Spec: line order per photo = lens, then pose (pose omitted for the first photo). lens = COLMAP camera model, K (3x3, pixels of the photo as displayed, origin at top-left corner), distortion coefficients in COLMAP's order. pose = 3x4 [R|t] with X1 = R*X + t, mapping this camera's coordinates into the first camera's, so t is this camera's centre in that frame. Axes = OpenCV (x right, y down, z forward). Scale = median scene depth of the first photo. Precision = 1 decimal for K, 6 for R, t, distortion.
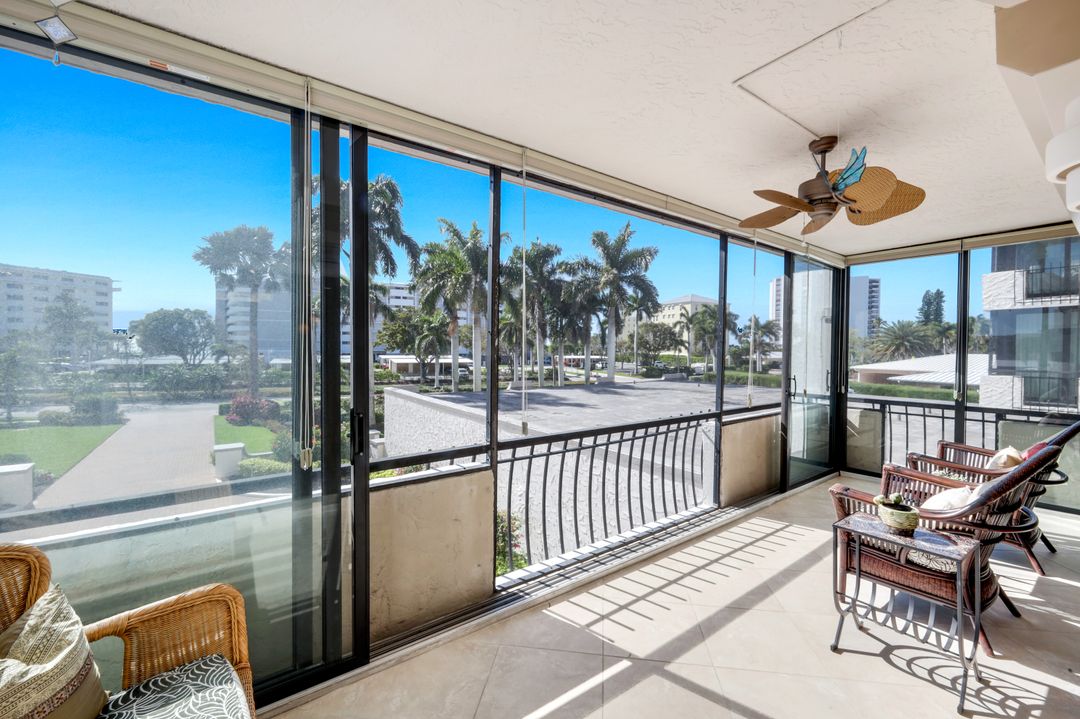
lens RADIAL K [[436.1, 0, 536.1], [0, 436.1, 369.2], [0, 0, 1]] dist [-0.000386, 0.000228]
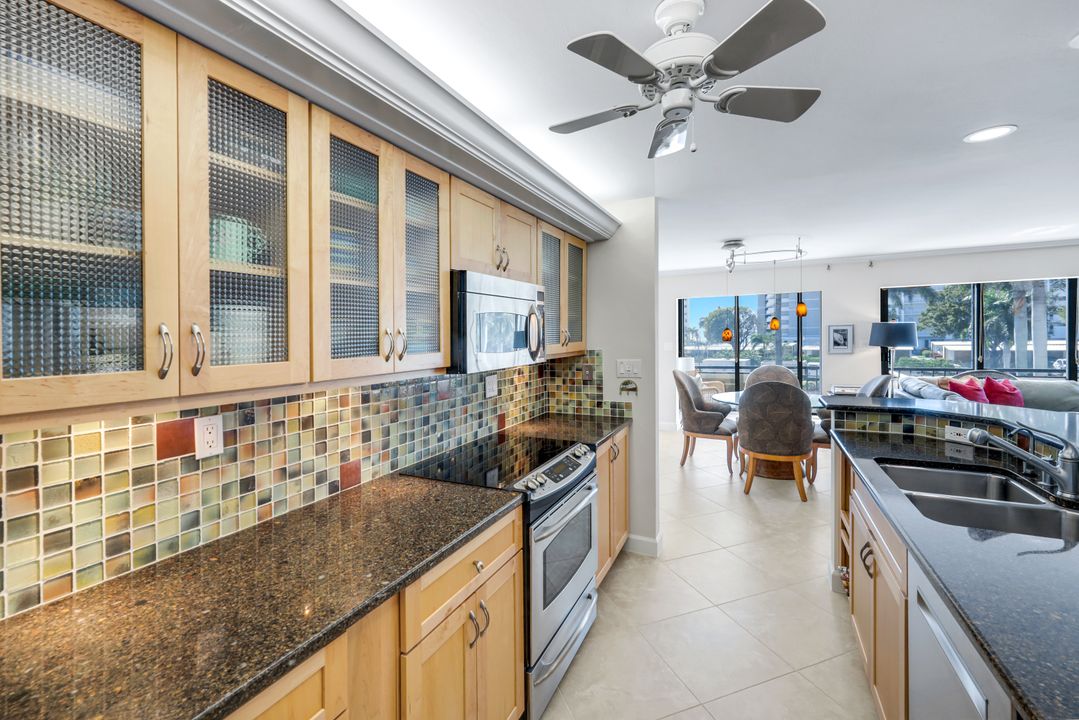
lens RADIAL K [[454.4, 0, 561.8], [0, 454.4, 340.7], [0, 0, 1]] dist [0.007257, -0.001722]
pose [[0.504082, -0.009968, -0.863598, 0.079250], [-0.021255, 0.999487, -0.023943, 0.004121], [0.863394, 0.030425, 0.503612, -0.090580]]
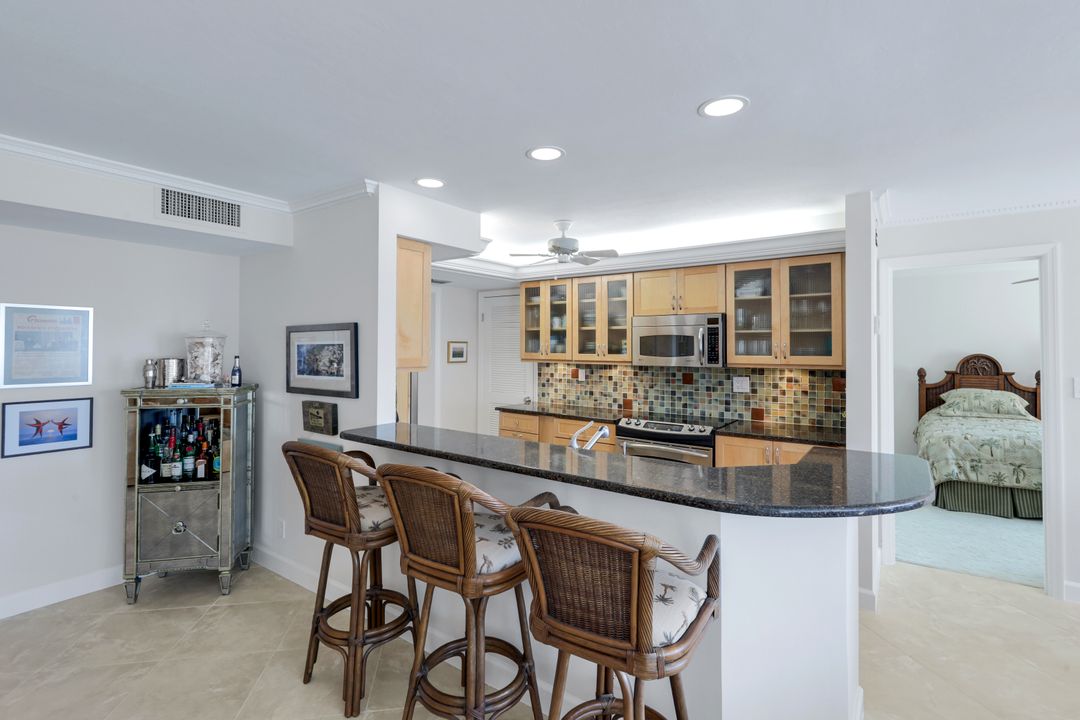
lens RADIAL K [[507.5, 0, 541.4], [0, 507.5, 340.3], [0, 0, 1]] dist [-0.001076, 0.001194]
pose [[-0.948383, -0.019105, -0.316550, 0.084570], [-0.031427, 0.998932, 0.033866, 0.000304], [0.315565, 0.042066, -0.947971, -0.019628]]
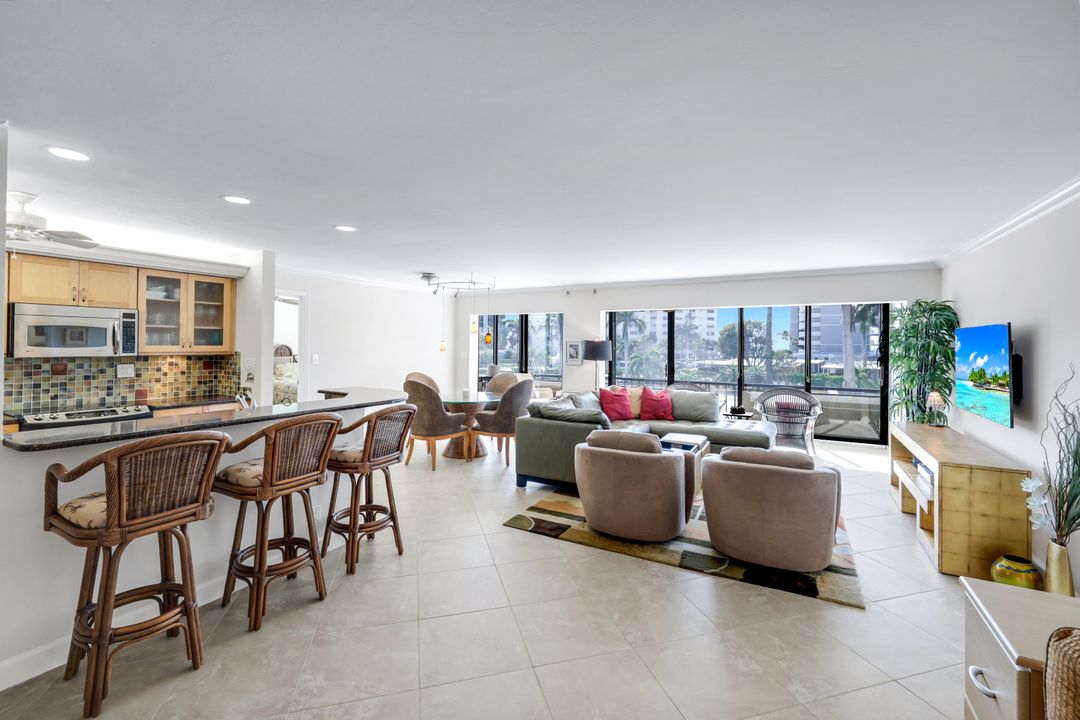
lens RADIAL K [[454.9, 0, 541.7], [0, 454.9, 343.4], [0, 0, 1]] dist [0.007257, -0.001722]
pose [[0.422067, -0.009349, -0.906517, 0.128323], [-0.053960, 0.997915, -0.035415, 0.002433], [0.904957, 0.063864, 0.420682, -0.046610]]
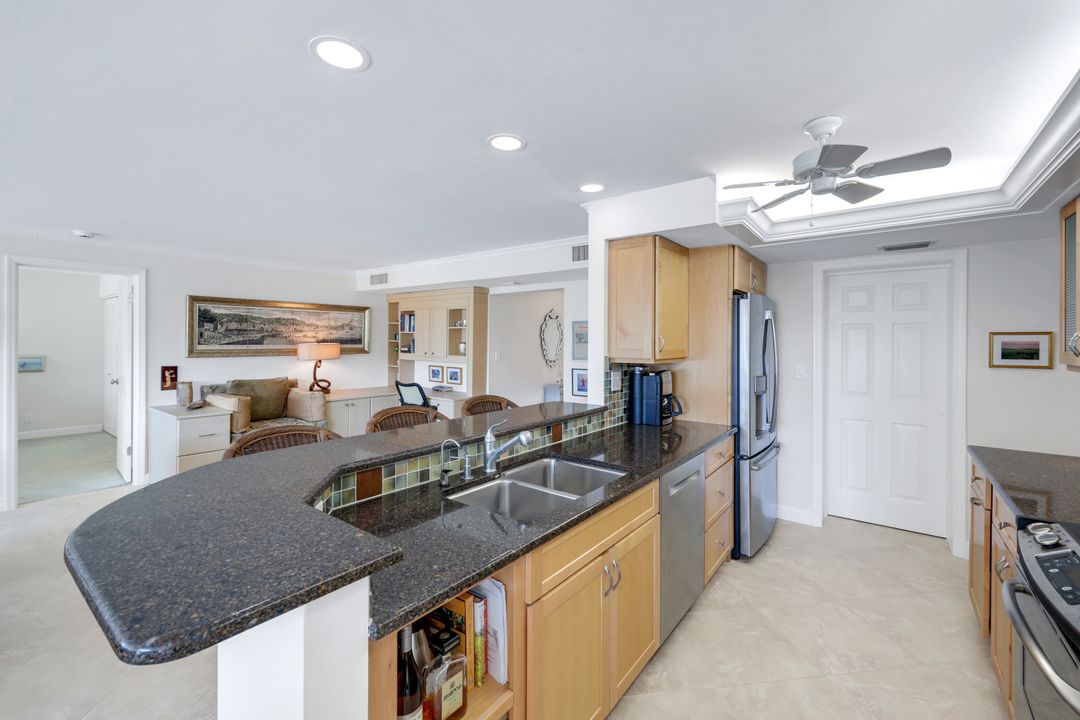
lens RADIAL K [[454.9, 0, 531.6], [0, 454.9, 335.1], [0, 0, 1]] dist [0.007257, -0.001722]
pose [[-0.283719, 0.002111, 0.958905, 0.038981], [0.040690, 0.999123, 0.009840, 0.001788], [-0.958044, 0.041810, -0.283556, -0.047087]]
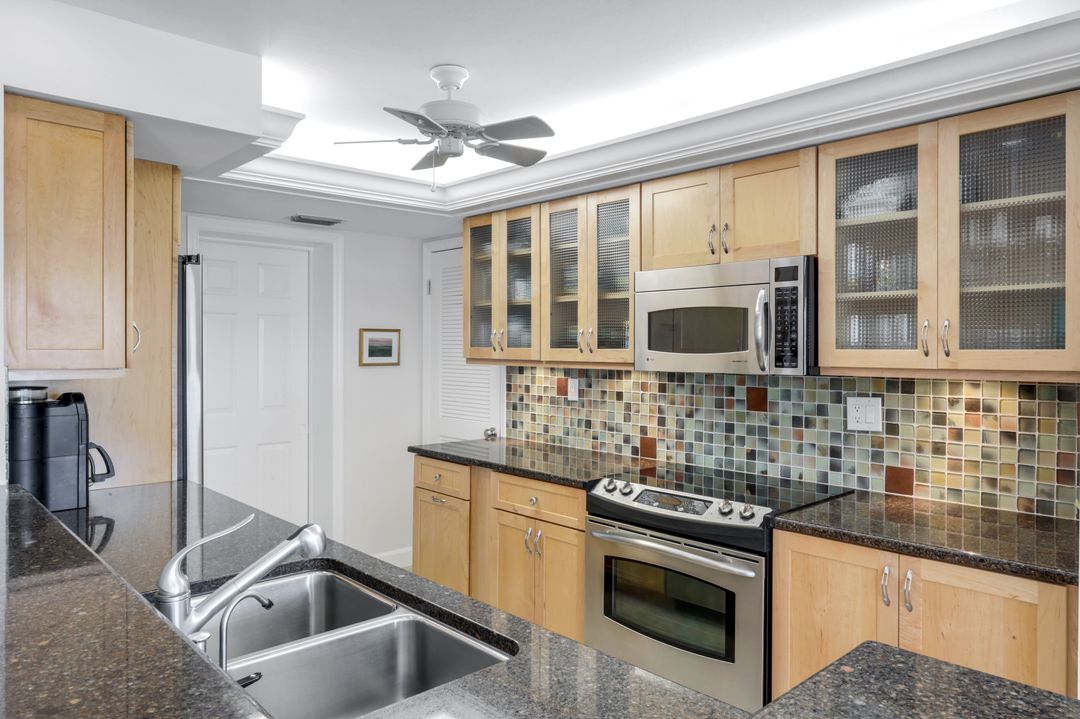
lens RADIAL K [[727.6, 0, 540.6], [0, 727.6, 353.0], [0, 0, 1]] dist [0.000289, 0.002055]
pose [[-0.991972, -0.013409, -0.125746, 0.063280], [-0.021086, 0.997981, 0.059918, 0.001678], [0.124689, 0.062088, -0.990251, -0.033642]]
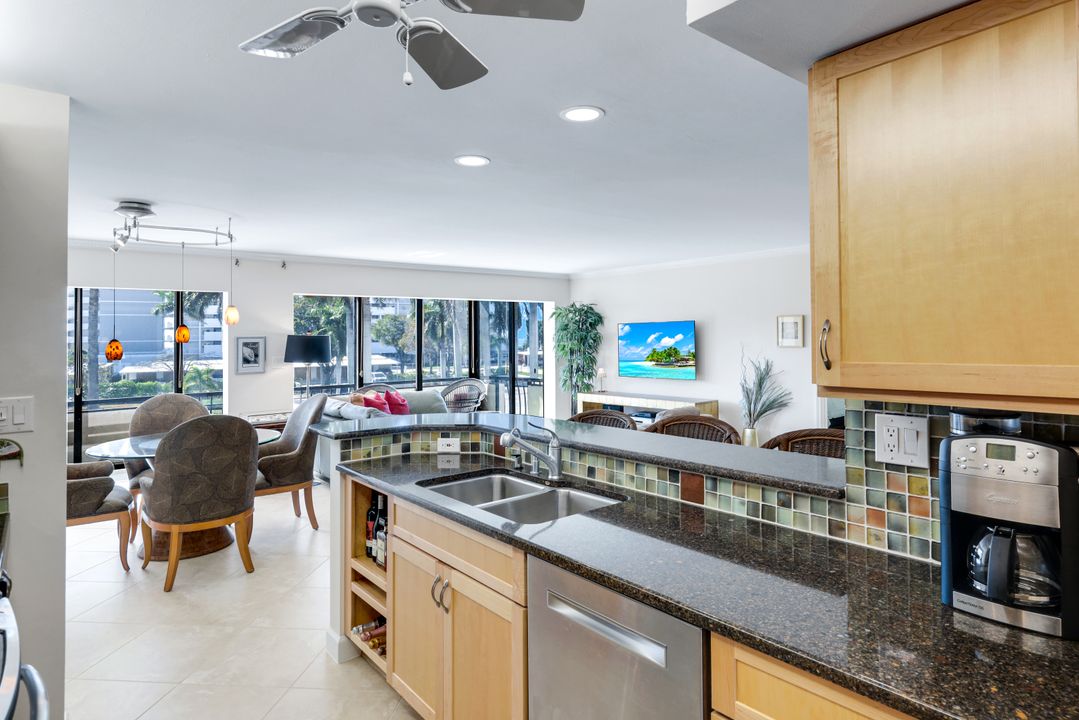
lens RADIAL K [[600.9, 0, 544.6], [0, 600.9, 333.9], [0, 0, 1]] dist [-0.003776, -0.001164]
pose [[0.997295, -0.025467, 0.068953, 0.067513], [0.029681, 0.997708, -0.060801, 0.004288], [-0.067247, 0.062683, 0.995765, -0.094276]]
